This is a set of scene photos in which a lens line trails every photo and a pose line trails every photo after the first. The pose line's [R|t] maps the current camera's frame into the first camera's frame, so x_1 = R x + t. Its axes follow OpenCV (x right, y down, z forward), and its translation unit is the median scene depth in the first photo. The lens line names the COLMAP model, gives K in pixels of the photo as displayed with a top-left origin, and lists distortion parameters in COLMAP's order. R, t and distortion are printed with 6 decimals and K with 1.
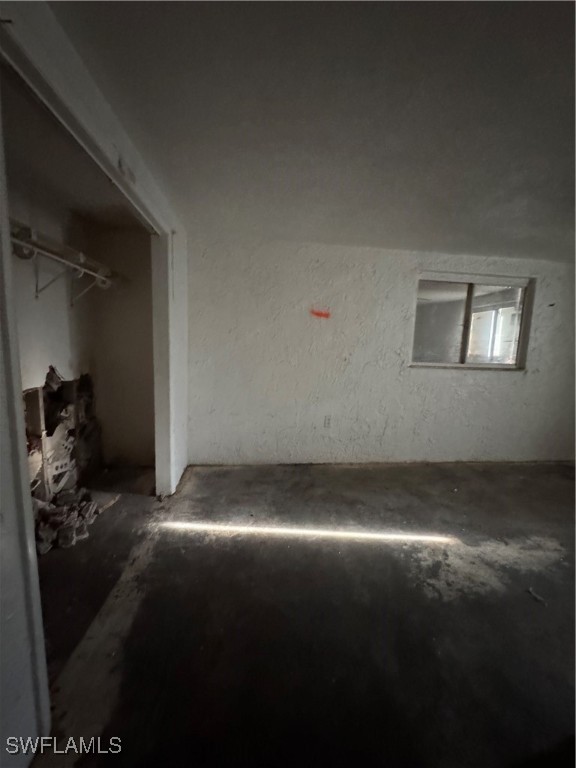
lens RADIAL K [[306.9, 0, 287.4], [0, 306.9, 382.5], [0, 0, 1]] dist [-0.002273, 0.000496]
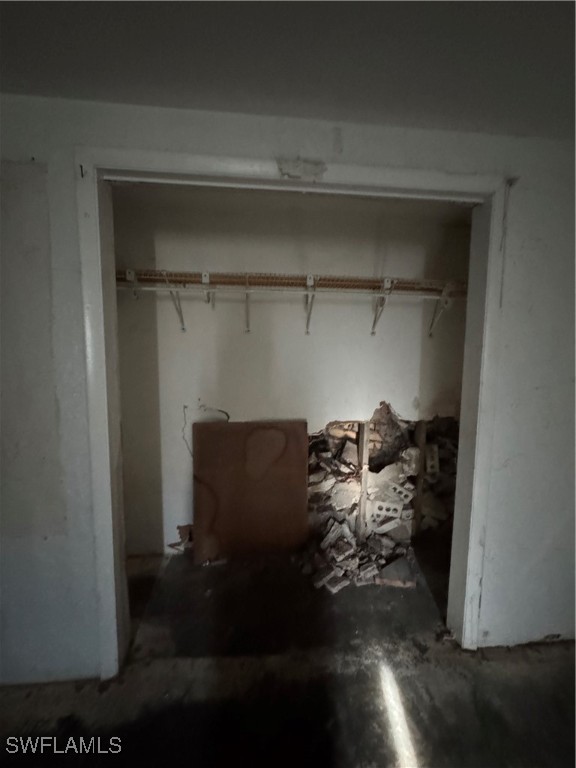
lens RADIAL K [[306.9, 0, 287.7], [0, 306.9, 385.0], [0, 0, 1]] dist [-0.002273, 0.000496]
pose [[-0.015707, 0.055620, -0.998328, 0.184123], [-0.141819, 0.988233, 0.057289, -0.113527], [0.989768, 0.142482, -0.007634, 0.663577]]
